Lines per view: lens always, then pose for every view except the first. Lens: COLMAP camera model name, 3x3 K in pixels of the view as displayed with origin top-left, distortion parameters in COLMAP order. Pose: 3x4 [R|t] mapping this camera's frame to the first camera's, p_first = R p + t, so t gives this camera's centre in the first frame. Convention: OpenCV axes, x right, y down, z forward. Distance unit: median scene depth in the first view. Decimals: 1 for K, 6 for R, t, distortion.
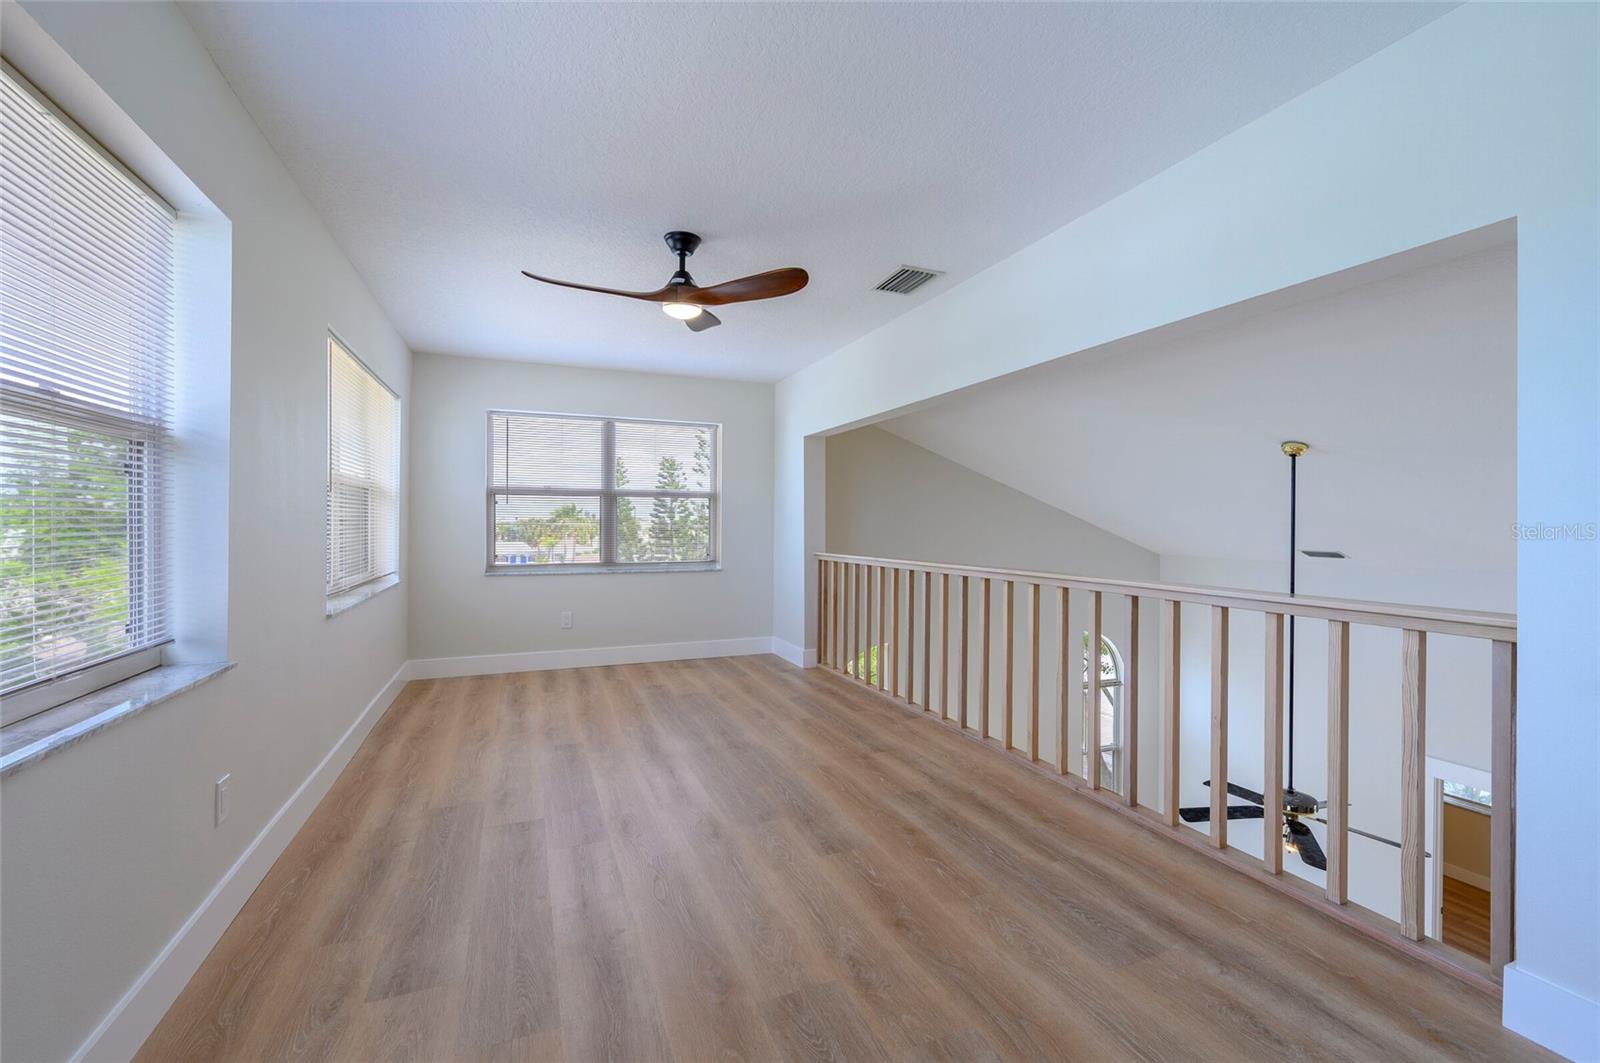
lens RADIAL K [[682.4, 0, 802.8], [0, 682.4, 528.7], [0, 0, 1]] dist [-0.000955, -0.000003]
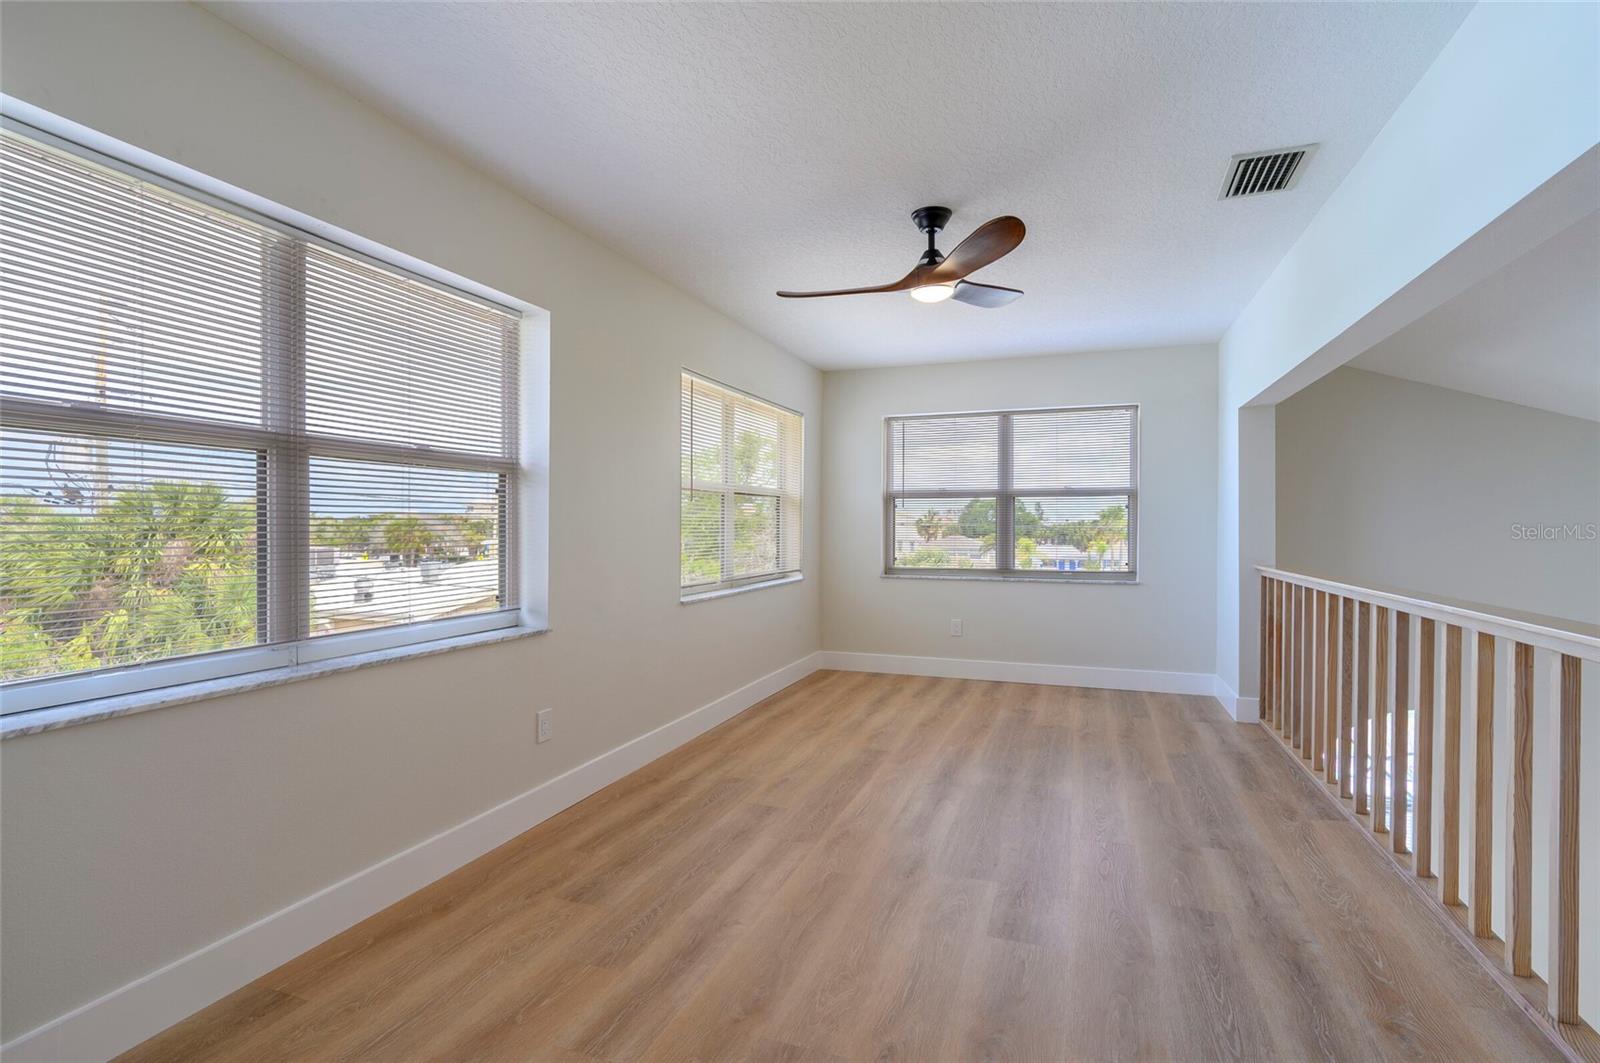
lens RADIAL K [[743.7, 0, 800.0], [0, 743.7, 531.5], [0, 0, 1]] dist [-0.002039, 0.000158]
pose [[0.731122, 0.002123, -0.682244, 0.348921], [-0.002362, 0.999997, 0.000580, -0.002077], [0.682243, 0.001187, 0.731125, 0.147947]]
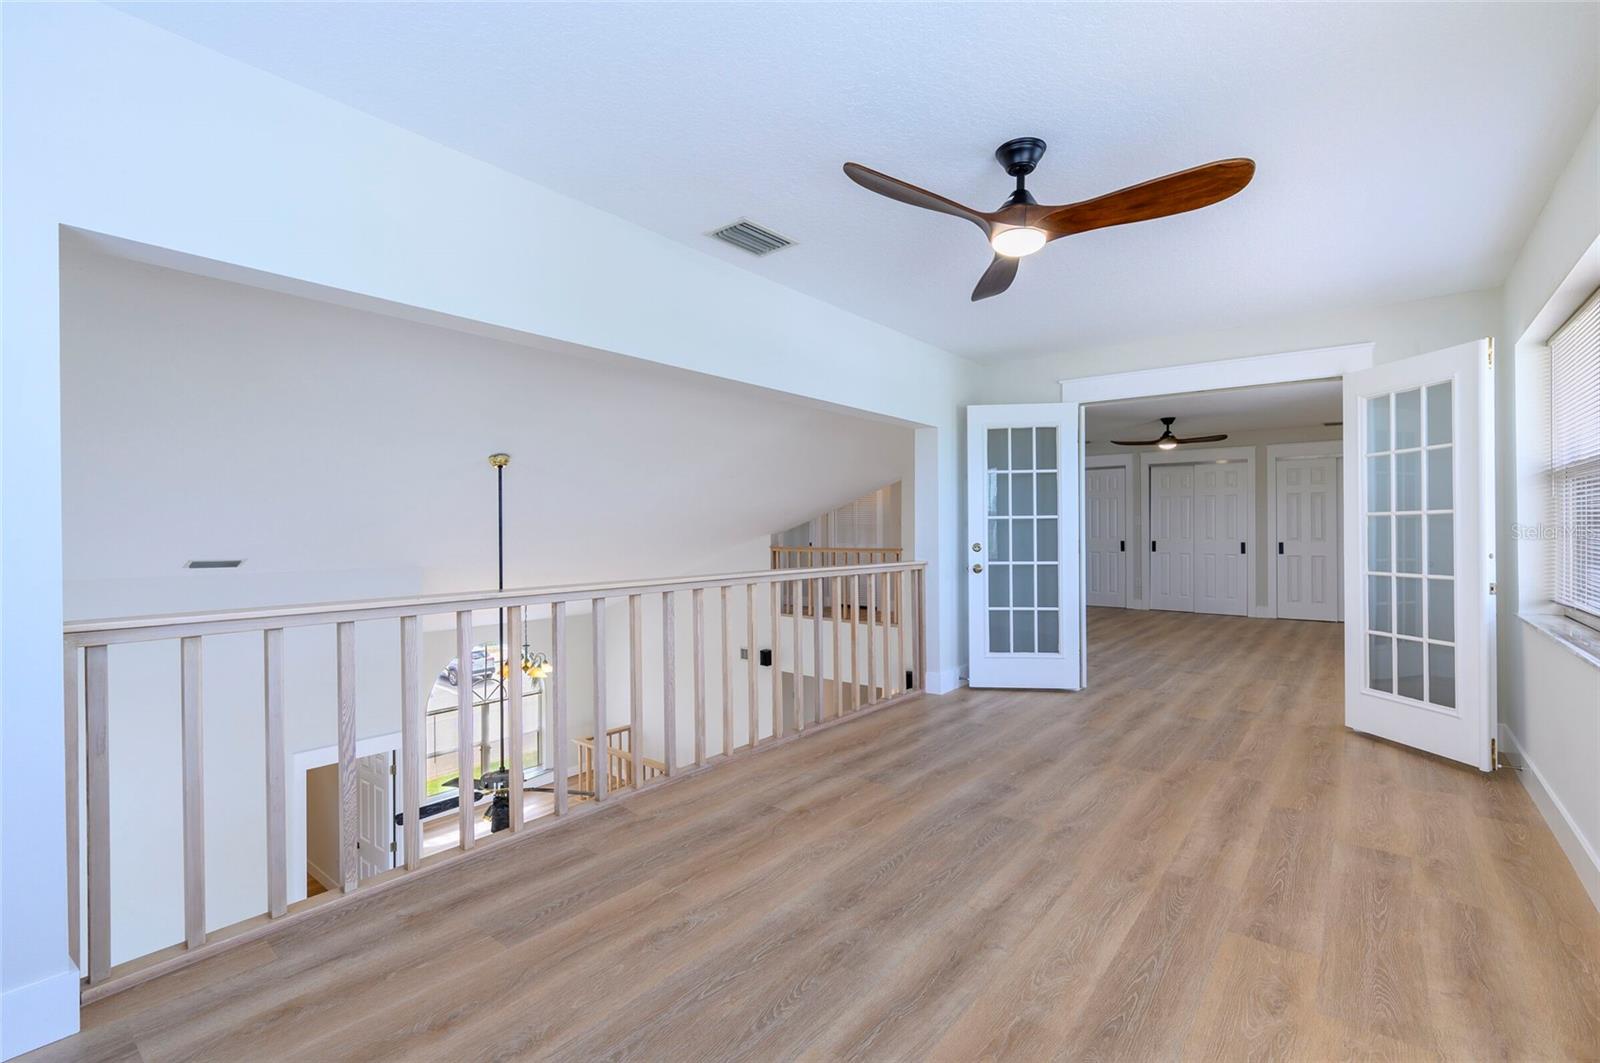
lens RADIAL K [[710.8, 0, 804.3], [0, 710.8, 529.5], [0, 0, 1]] dist [0.001198, 0.000785]
pose [[-0.485306, -0.002947, 0.874339, -0.700147], [0.006458, 0.999955, 0.006955, -0.012943], [-0.874321, 0.009022, -0.485265, 1.494461]]
